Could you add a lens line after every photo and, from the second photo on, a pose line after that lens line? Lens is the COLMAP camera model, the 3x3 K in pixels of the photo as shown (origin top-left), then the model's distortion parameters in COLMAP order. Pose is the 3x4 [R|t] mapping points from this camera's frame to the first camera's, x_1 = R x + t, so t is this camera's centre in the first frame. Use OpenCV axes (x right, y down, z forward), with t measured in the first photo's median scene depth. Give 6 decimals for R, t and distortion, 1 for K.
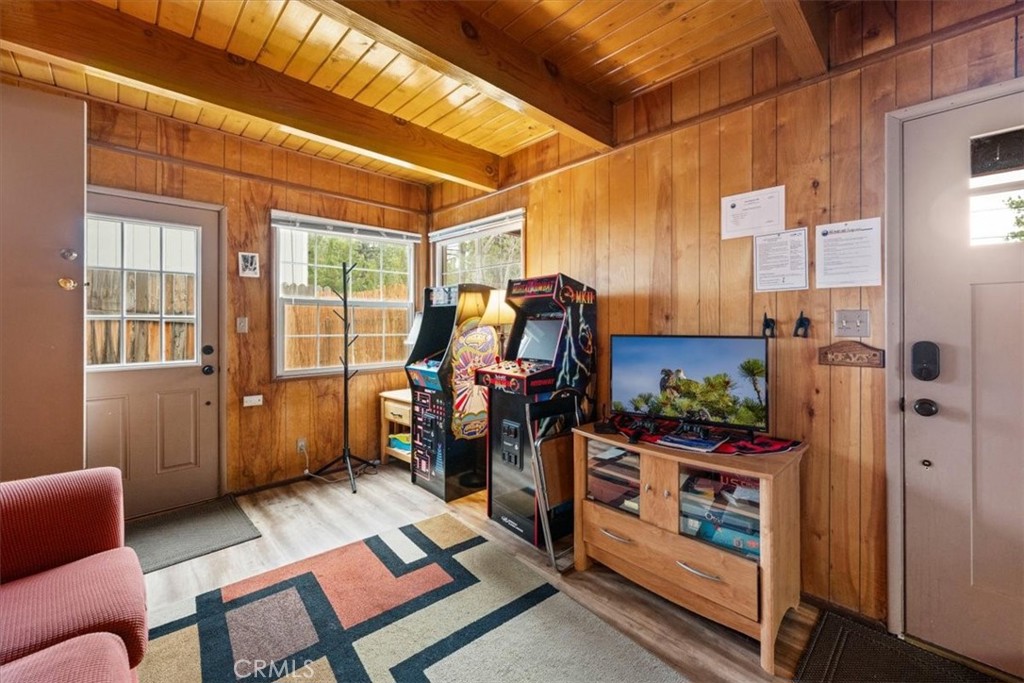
lens RADIAL K [[412.5, 0, 497.0], [0, 412.5, 318.6], [0, 0, 1]] dist [0.000161, 0.000371]
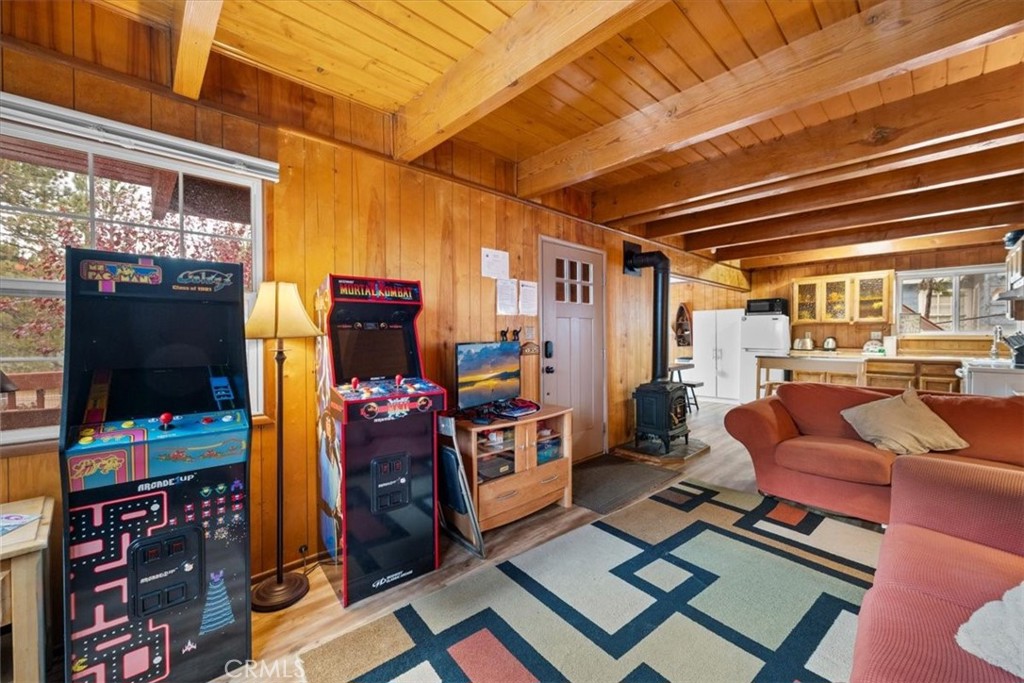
lens RADIAL K [[412.5, 0, 511.6], [0, 412.5, 339.9], [0, 0, 1]] dist [0.000161, 0.000371]
pose [[-0.018693, -0.013982, 0.999727, -0.842323], [-0.004731, 0.999892, 0.013896, 0.012265], [-0.999814, -0.004470, -0.018757, 0.840763]]
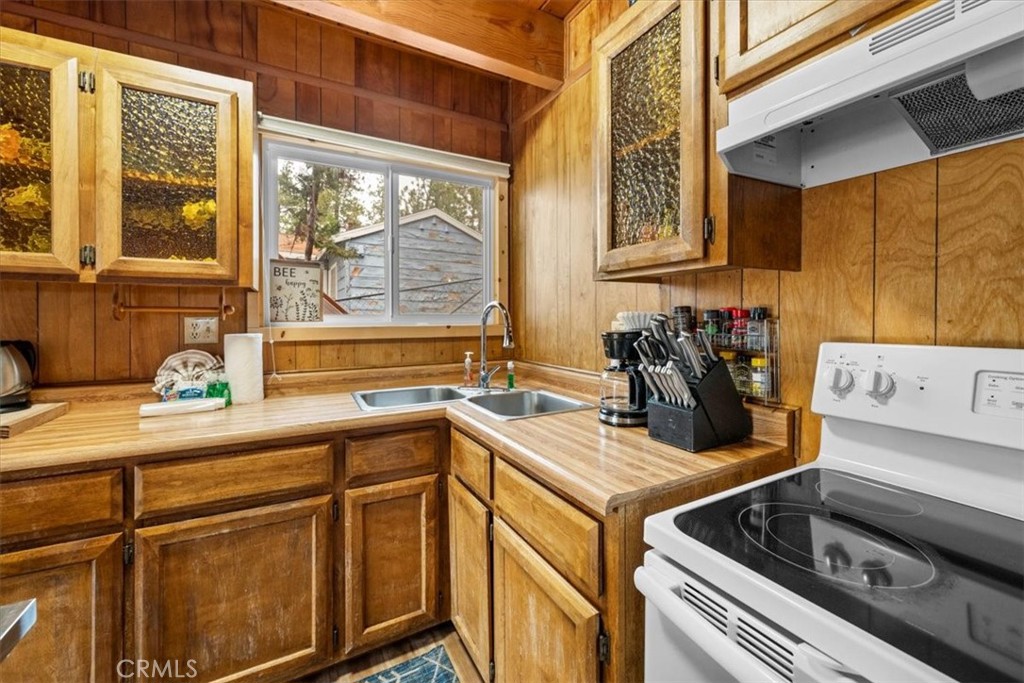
lens RADIAL K [[412.5, 0, 501.6], [0, 412.5, 321.4], [0, 0, 1]] dist [0.000161, 0.000371]
pose [[-0.965311, 0.000809, 0.261103, -0.295161], [0.001231, 0.999998, 0.001455, 0.006565], [-0.261101, 0.001726, -0.965310, 0.315708]]
